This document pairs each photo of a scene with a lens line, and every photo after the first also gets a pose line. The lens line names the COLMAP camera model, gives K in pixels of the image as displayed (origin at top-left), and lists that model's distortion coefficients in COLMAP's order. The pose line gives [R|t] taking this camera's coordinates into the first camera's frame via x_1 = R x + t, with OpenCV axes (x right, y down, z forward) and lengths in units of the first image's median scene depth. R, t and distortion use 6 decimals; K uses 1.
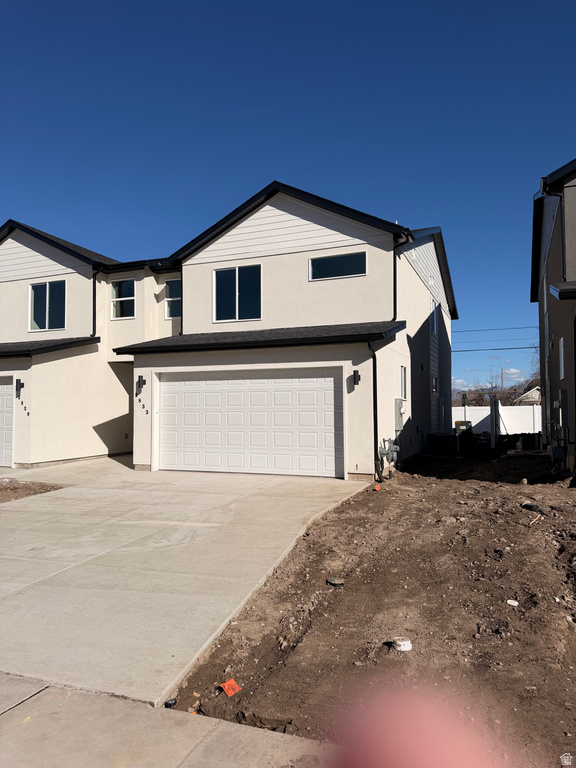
lens RADIAL K [[544.4, 0, 294.3], [0, 544.4, 385.2], [0, 0, 1]] dist [0.006398, -0.018593]
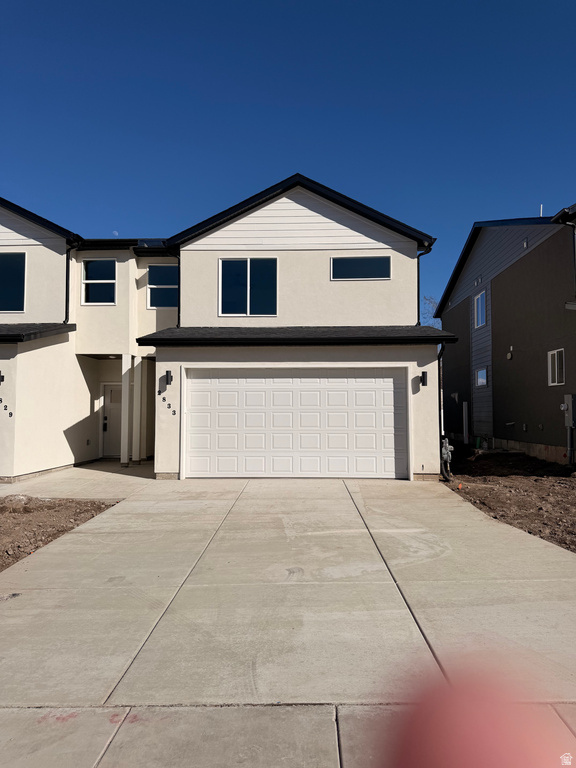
lens RADIAL K [[544.4, 0, 291.1], [0, 544.4, 383.3], [0, 0, 1]] dist [0.006398, -0.018593]
pose [[0.938029, 0.023215, 0.345780, -0.378026], [-0.018501, 0.999686, -0.016928, 0.012795], [-0.346064, 0.009482, 0.938163, 0.105319]]
